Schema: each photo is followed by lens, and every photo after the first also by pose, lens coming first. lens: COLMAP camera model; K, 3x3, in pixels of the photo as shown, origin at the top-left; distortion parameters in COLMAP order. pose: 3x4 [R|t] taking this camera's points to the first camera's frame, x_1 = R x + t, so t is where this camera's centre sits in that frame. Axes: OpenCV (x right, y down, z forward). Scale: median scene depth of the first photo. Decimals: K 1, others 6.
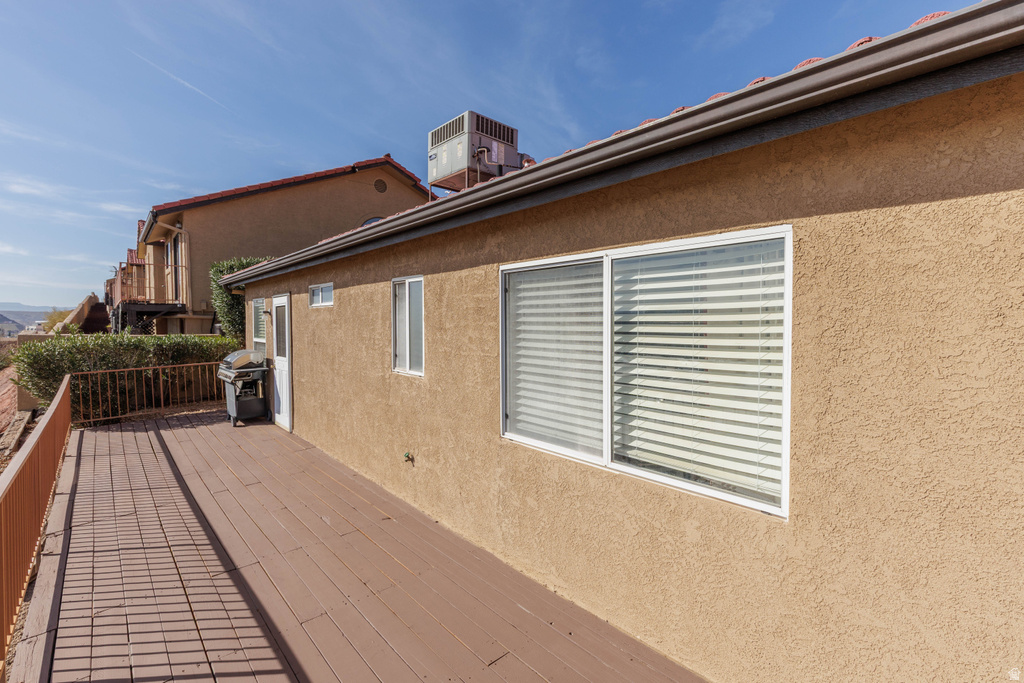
lens RADIAL K [[457.8, 0, 517.5], [0, 457.8, 340.2], [0, 0, 1]] dist [0.002089, 0.000810]
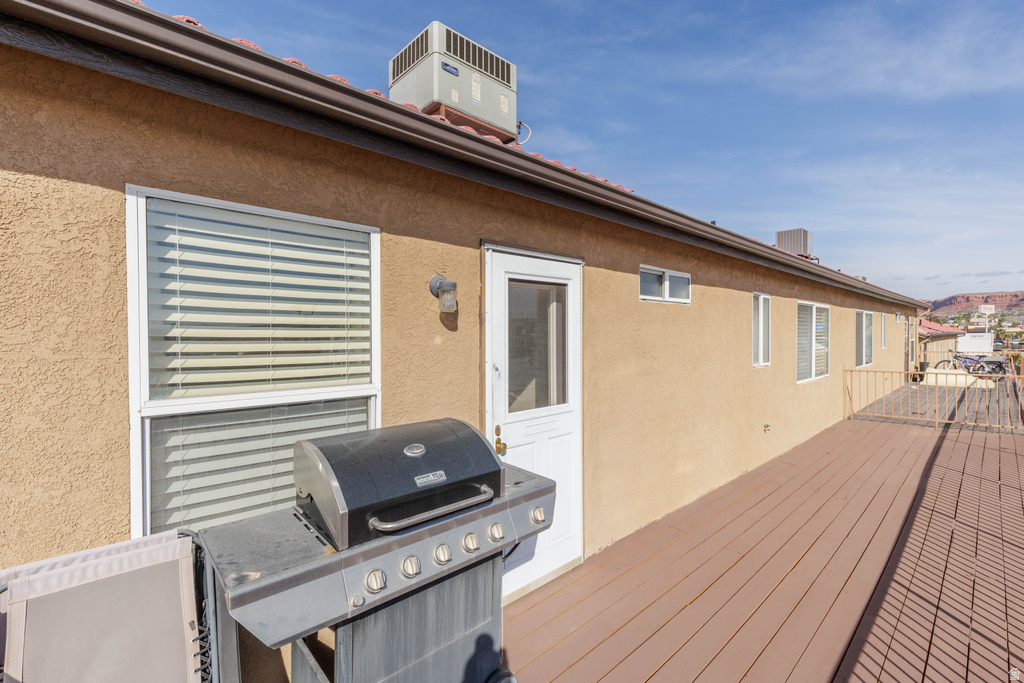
lens RADIAL K [[469.6, 0, 512.2], [0, 469.6, 326.8], [0, 0, 1]] dist [0.000819, 0.000237]
pose [[-0.034812, 0.002257, 0.999391, -0.925396], [0.031619, 0.999499, -0.001156, -0.037736], [-0.998894, 0.031560, -0.034866, 1.035325]]
